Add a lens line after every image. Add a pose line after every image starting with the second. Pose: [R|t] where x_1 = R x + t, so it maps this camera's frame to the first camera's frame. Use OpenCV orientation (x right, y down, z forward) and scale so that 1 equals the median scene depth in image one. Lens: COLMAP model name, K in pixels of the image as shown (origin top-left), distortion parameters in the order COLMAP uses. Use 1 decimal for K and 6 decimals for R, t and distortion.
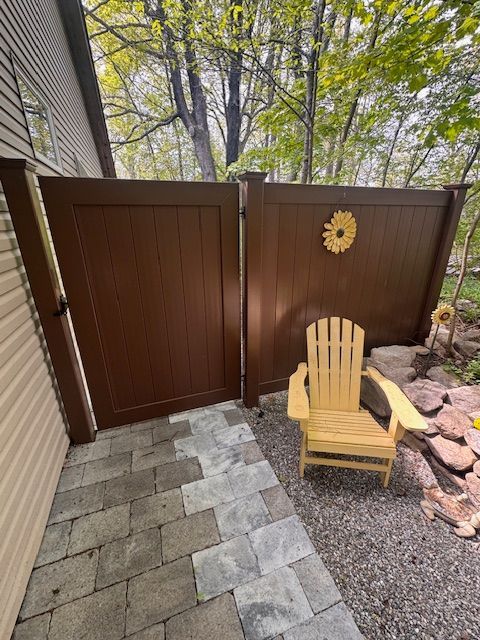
lens RADIAL K [[265.4, 0, 238.7], [0, 265.4, 320.7], [0, 0, 1]] dist [0.001096, -0.000336]
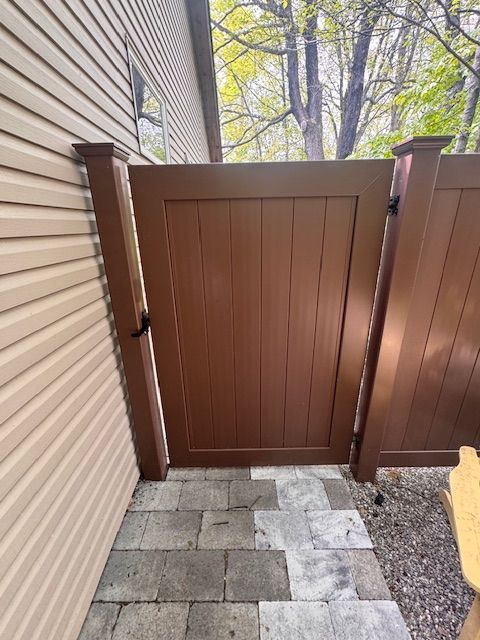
lens RADIAL K [[265.4, 0, 240.8], [0, 265.4, 319.9], [0, 0, 1]] dist [0.001096, -0.000336]
pose [[0.943717, 0.102778, -0.314379, -0.098850], [-0.105049, 0.994419, 0.009756, -0.091201], [0.313627, 0.023818, 0.949247, 0.259098]]
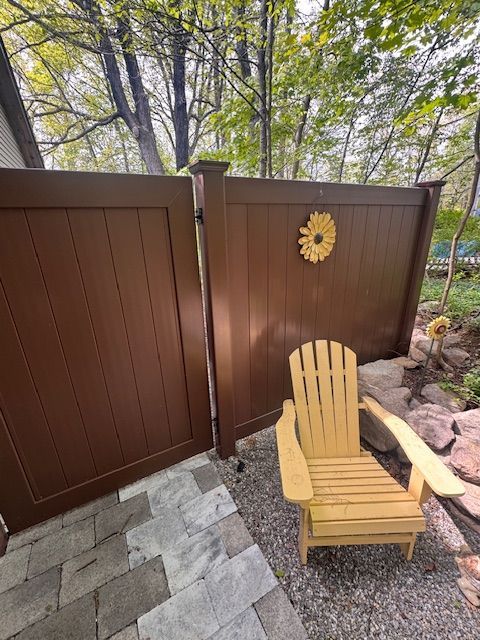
lens RADIAL K [[265.4, 0, 238.5], [0, 265.4, 320.2], [0, 0, 1]] dist [0.001096, -0.000336]
pose [[0.987642, -0.073768, 0.138282, -0.000071], [0.076580, 0.996949, -0.015116, -0.087464], [-0.136745, 0.025519, 0.990278, 0.231125]]
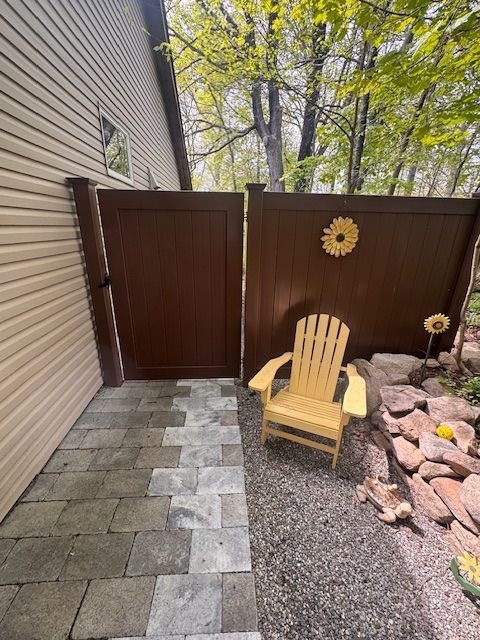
lens RADIAL K [[265.4, 0, 240.0], [0, 265.4, 320.7], [0, 0, 1]] dist [0.001096, -0.000336]
pose [[0.962221, 0.115614, -0.246505, 0.319500], [-0.119637, 0.992817, -0.001353, 0.057848], [0.244578, 0.030793, 0.969141, -0.142857]]
